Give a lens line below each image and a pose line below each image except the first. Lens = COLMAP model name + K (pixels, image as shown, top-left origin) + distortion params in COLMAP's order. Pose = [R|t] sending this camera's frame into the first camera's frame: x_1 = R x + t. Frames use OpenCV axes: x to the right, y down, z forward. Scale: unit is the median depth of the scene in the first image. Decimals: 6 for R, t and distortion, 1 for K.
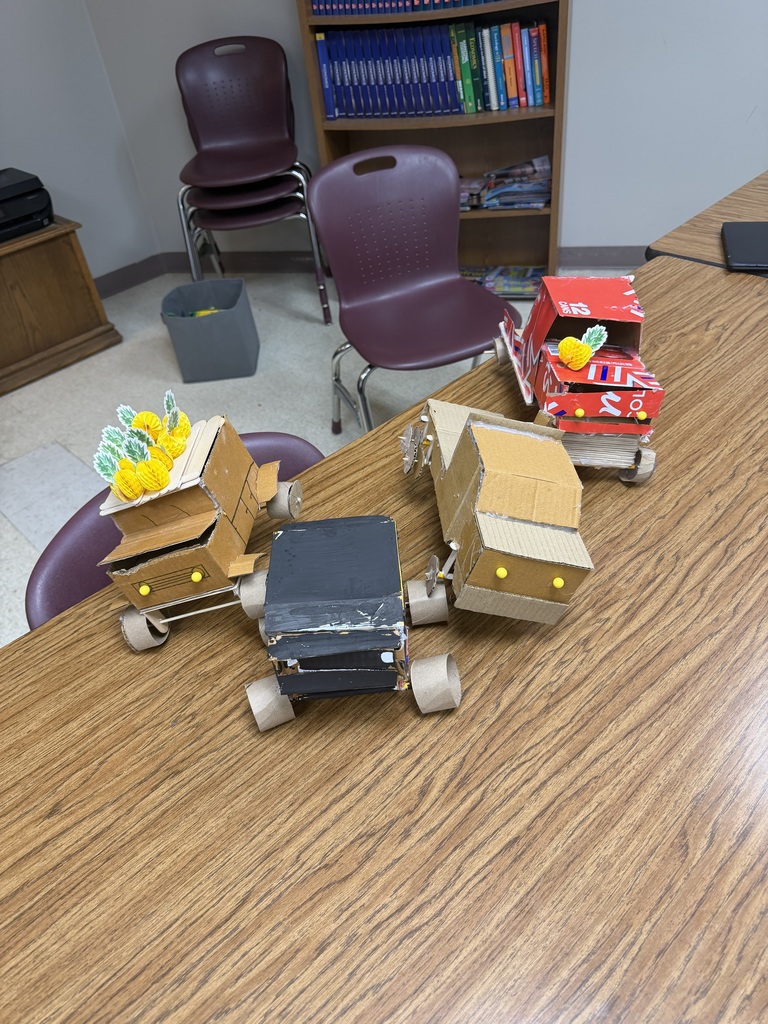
lens RADIAL K [[744.8, 0, 390.3], [0, 744.8, 516.3], [0, 0, 1]] dist [0.003664, -0.010705]
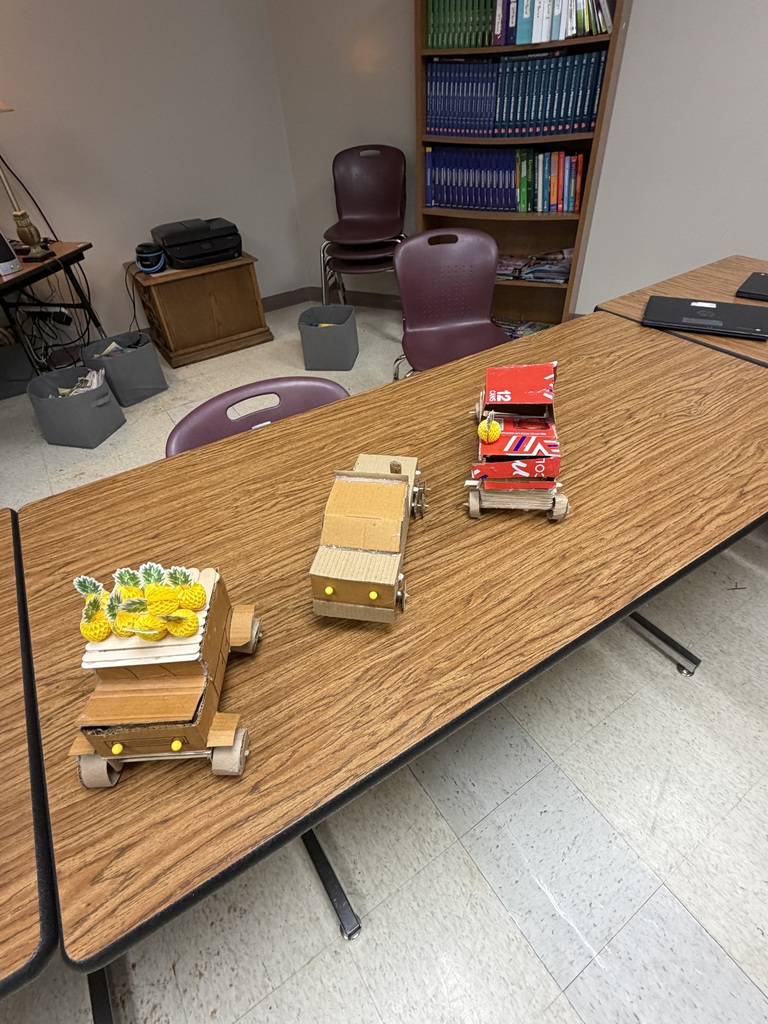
lens RADIAL K [[514.7, 0, 389.6], [0, 514.7, 508.0], [0, 0, 1]] dist [0.000263, 0.001535]
pose [[0.981484, 0.161599, -0.102838, 0.049598], [-0.158271, 0.986594, 0.039790, 0.033143], [0.107890, -0.022777, 0.993902, -0.046633]]
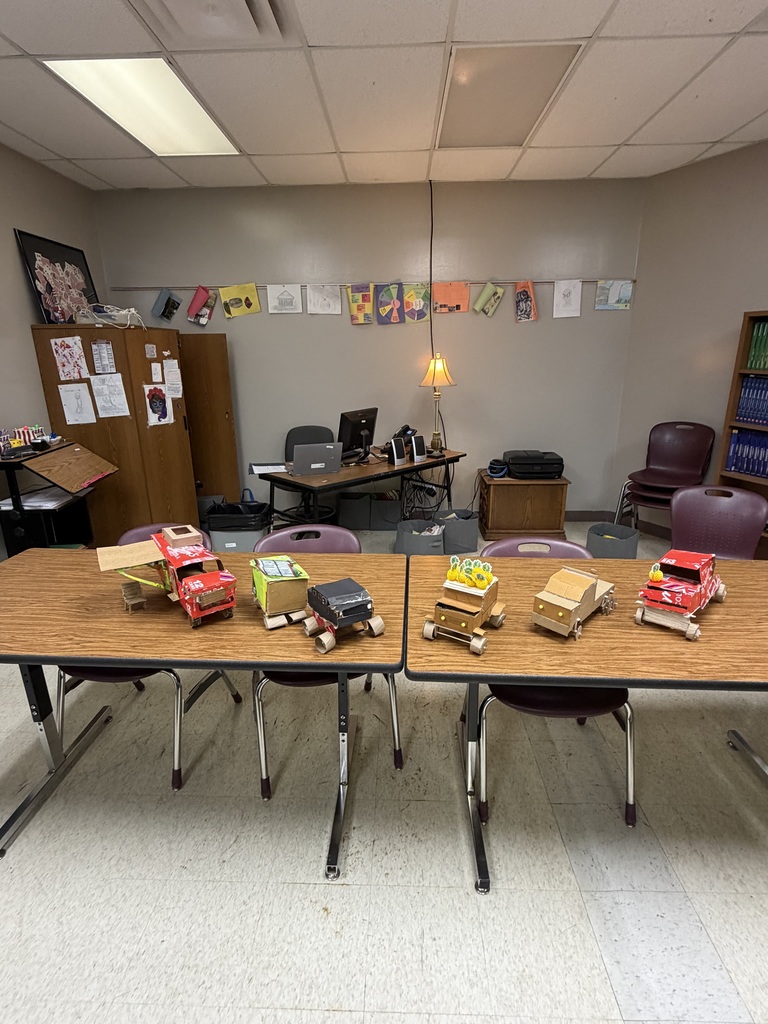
lens RADIAL K [[514.7, 0, 385.3], [0, 514.7, 503.5], [0, 0, 1]] dist [0.000263, 0.001535]
pose [[0.691351, 0.295158, -0.659481, 0.200037], [-0.509873, 0.846010, -0.155872, 0.152394], [0.511921, 0.444014, 0.735383, -0.309507]]
